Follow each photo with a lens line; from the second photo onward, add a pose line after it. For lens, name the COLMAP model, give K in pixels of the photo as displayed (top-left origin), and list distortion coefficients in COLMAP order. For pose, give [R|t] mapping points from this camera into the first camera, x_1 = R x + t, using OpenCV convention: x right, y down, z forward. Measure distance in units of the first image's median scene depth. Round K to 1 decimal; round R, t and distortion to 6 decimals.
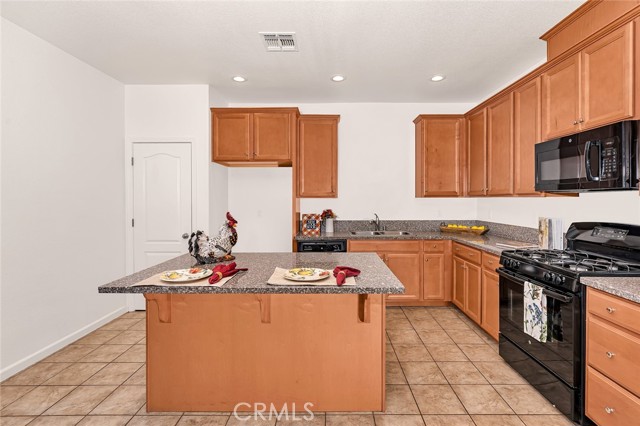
lens RADIAL K [[293.8, 0, 328.8], [0, 293.8, 200.1], [0, 0, 1]] dist [-0.007292, 0.004035]
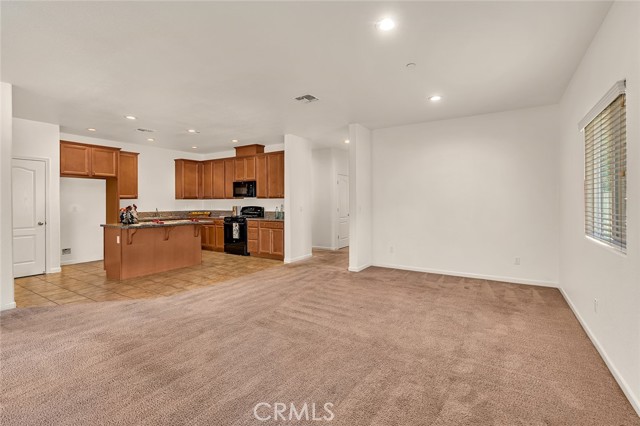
lens RADIAL K [[293.8, 0, 318.5], [0, 293.8, 203.5], [0, 0, 1]] dist [-0.007292, 0.004035]
pose [[0.533319, -0.002806, 0.845909, -1.027972], [0.007474, 0.999971, -0.001395, 0.034460], [-0.845881, 0.007066, 0.533325, -1.014026]]
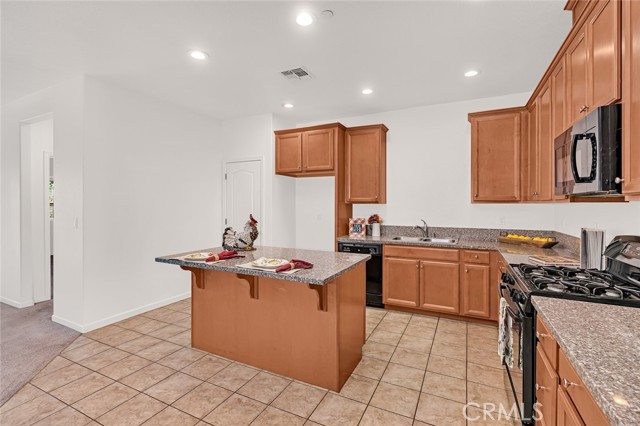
lens RADIAL K [[293.8, 0, 322.4], [0, 293.8, 202.6], [0, 0, 1]] dist [-0.007292, 0.004035]
pose [[0.897293, 0.000322, -0.441434, 0.347700], [-0.004425, 0.999956, -0.008266, -0.001289], [0.441412, 0.009370, 0.897255, -0.027766]]
